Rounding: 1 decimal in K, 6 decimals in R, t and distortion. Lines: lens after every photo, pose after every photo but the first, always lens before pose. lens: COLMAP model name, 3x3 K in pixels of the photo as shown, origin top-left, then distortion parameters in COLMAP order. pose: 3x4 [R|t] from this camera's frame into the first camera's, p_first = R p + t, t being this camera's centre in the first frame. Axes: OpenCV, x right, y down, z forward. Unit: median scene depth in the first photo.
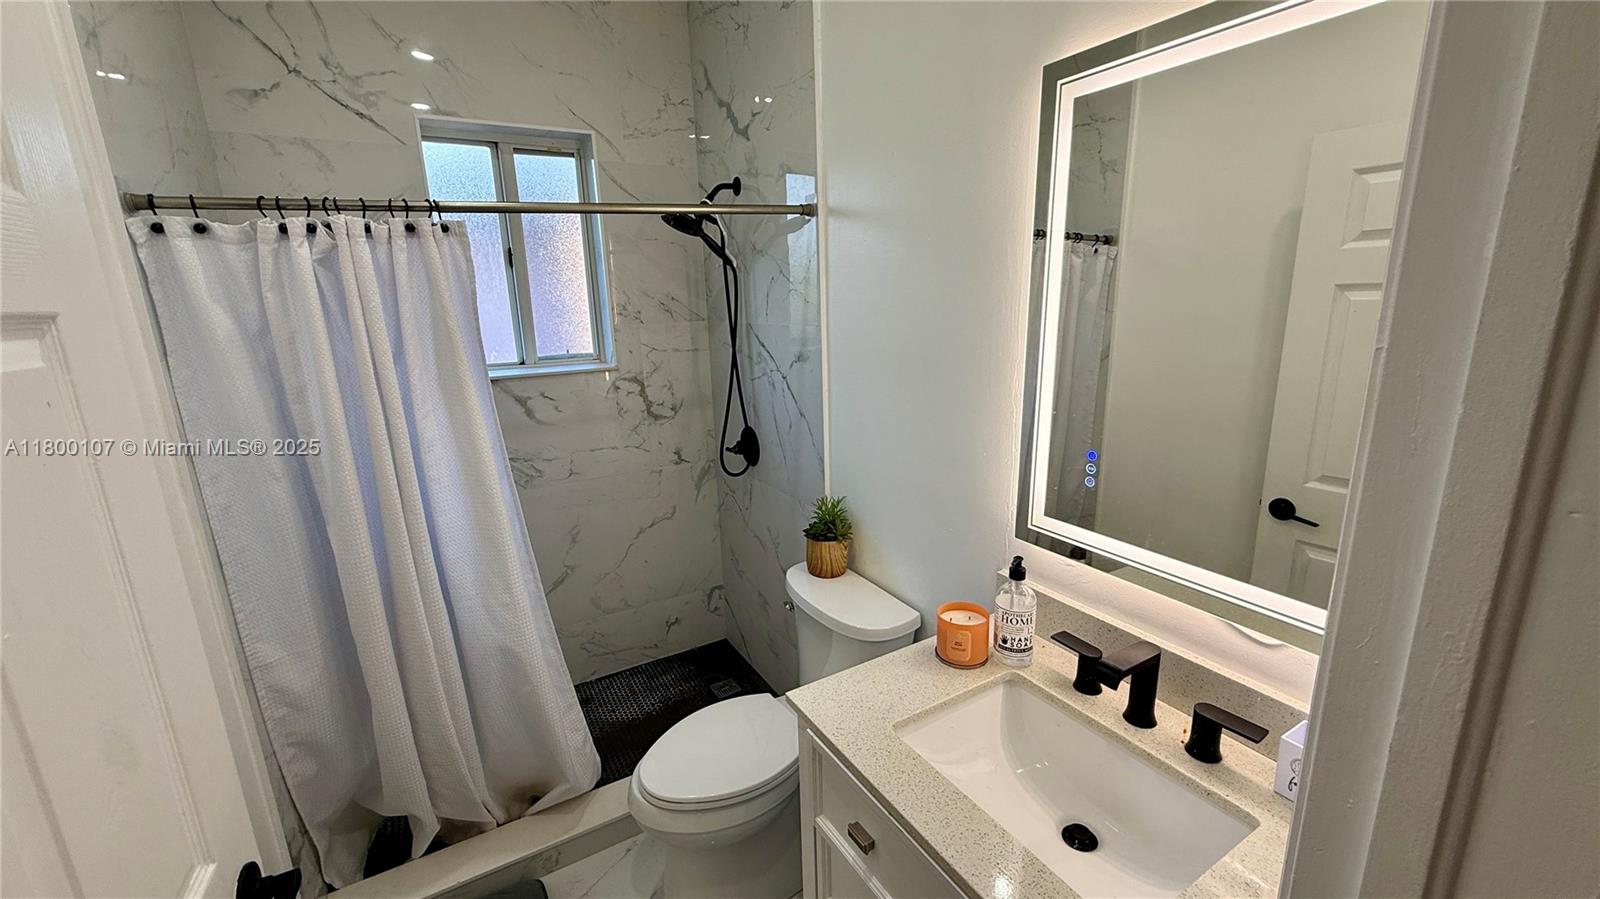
lens RADIAL K [[637.0, 0, 794.4], [0, 637.0, 441.4], [0, 0, 1]] dist [-0.001567, 0.000212]
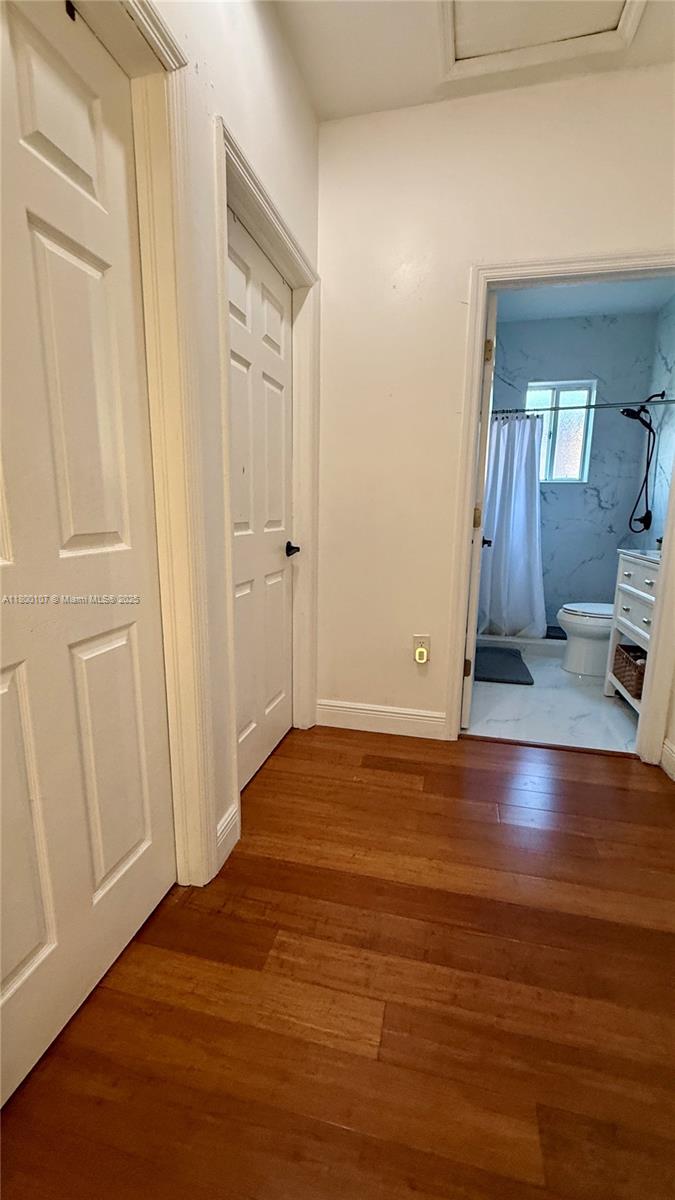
lens RADIAL K [[477.8, 0, 343.1], [0, 477.8, 597.2], [0, 0, 1]] dist [-0.001567, 0.000212]
pose [[0.722615, 0.166835, -0.670815, 0.325871], [-0.187878, 0.981308, 0.041671, 0.411879], [0.665229, 0.095919, 0.740453, -0.862209]]
